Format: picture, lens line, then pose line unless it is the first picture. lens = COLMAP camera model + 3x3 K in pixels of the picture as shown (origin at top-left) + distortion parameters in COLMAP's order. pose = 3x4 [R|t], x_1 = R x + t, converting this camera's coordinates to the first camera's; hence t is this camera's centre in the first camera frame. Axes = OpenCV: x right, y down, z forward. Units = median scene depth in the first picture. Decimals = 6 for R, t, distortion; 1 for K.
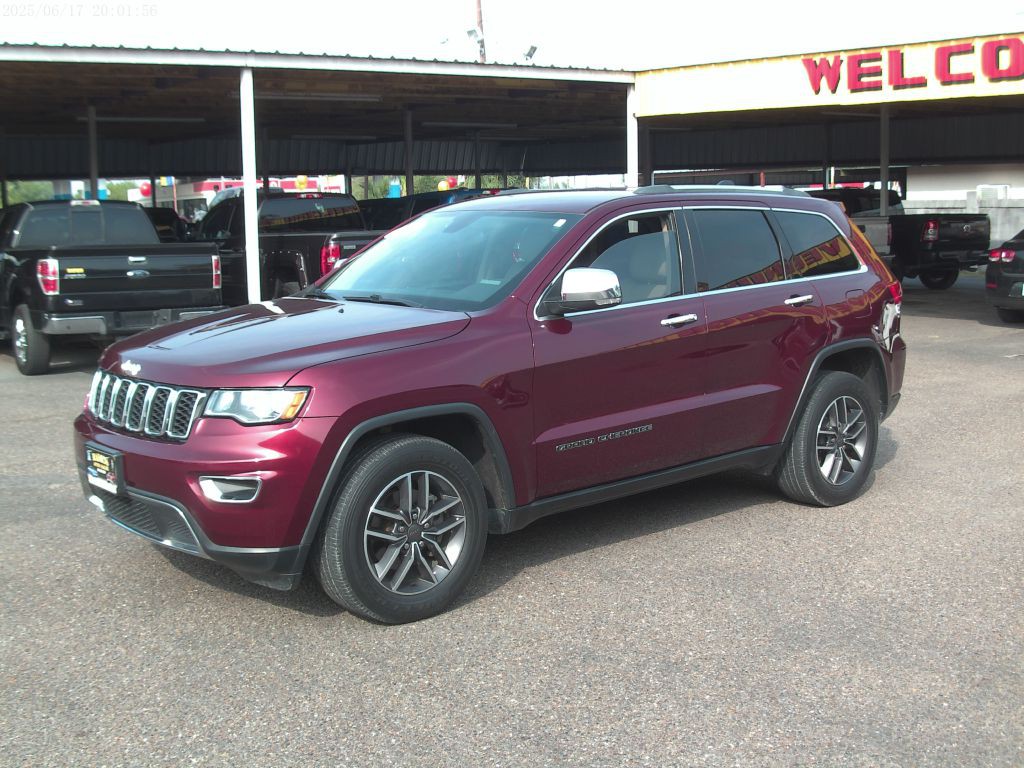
lens RADIAL K [[1255.2, 0, 444.9], [0, 1255.2, 358.5], [0, 0, 1]] dist [-0.133171, 0.000000]
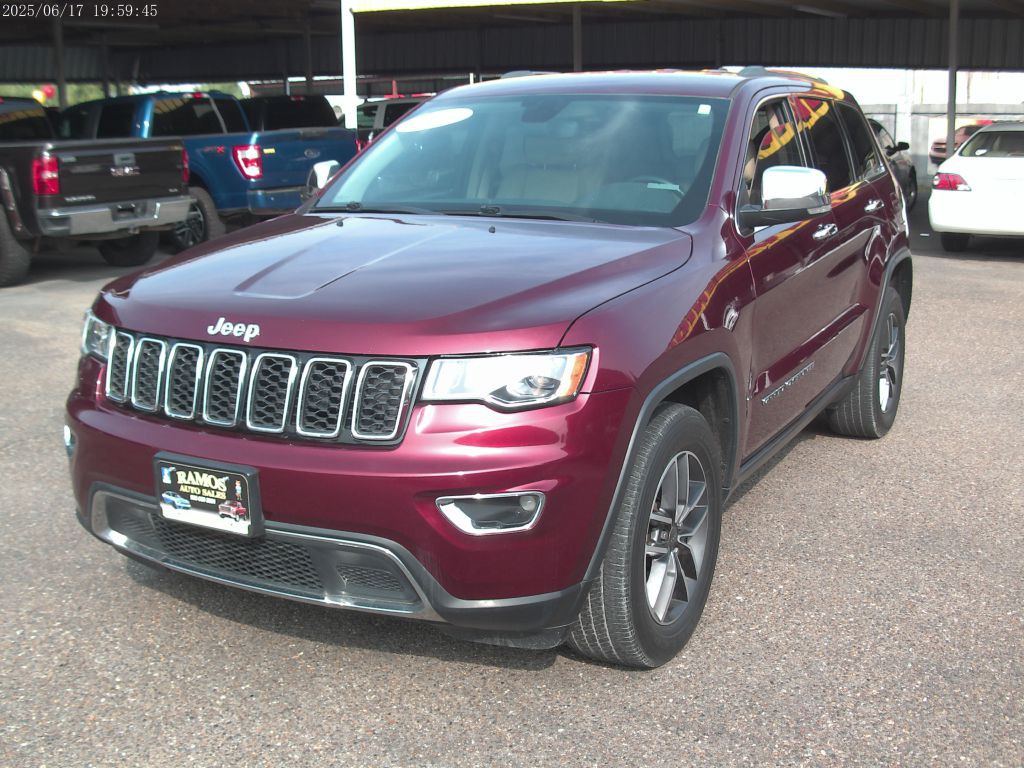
lens RADIAL K [[1255.2, 0, 522.6], [0, 1255.2, 382.2], [0, 0, 1]] dist [-0.133171, 0.000000]
pose [[0.921249, -0.073121, 0.382038, -0.363283], [0.039677, 0.994714, 0.094709, -0.020366], [-0.386944, -0.072092, 0.919281, 0.372085]]
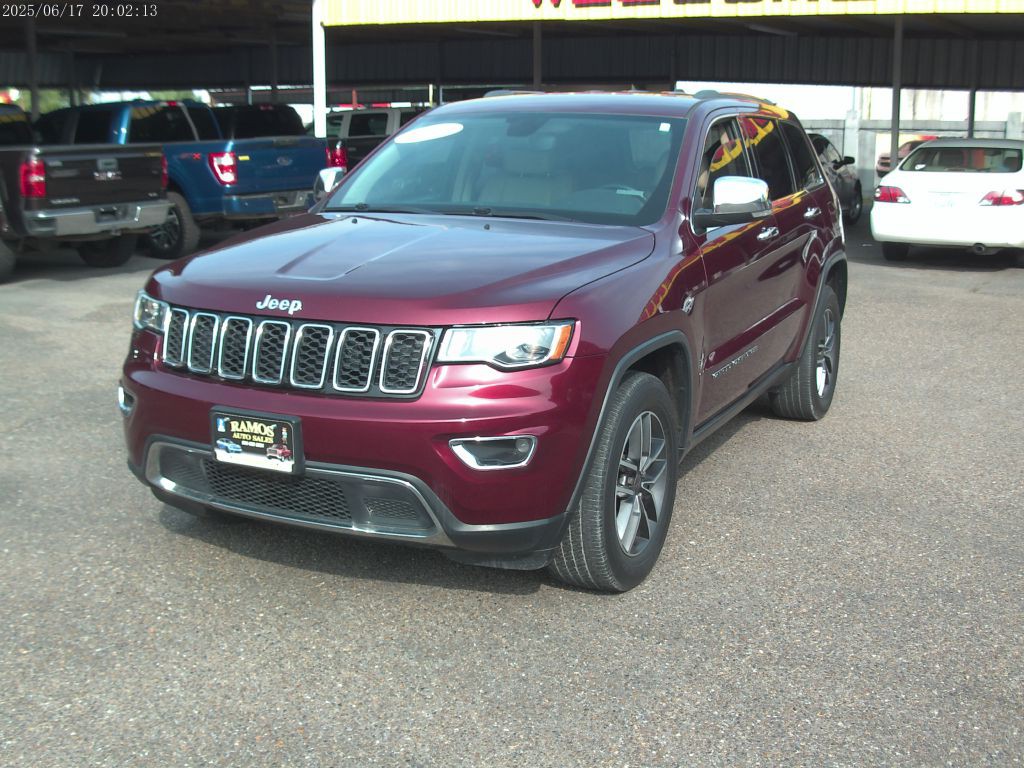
lens RADIAL K [[1255.2, 0, 517.1], [0, 1255.2, 383.0], [0, 0, 1]] dist [-0.133171, 0.000000]
pose [[0.908179, -0.063742, 0.413700, -0.442447], [0.029562, 0.995637, 0.088509, -0.008464], [-0.417536, -0.068152, 0.906101, 0.252055]]
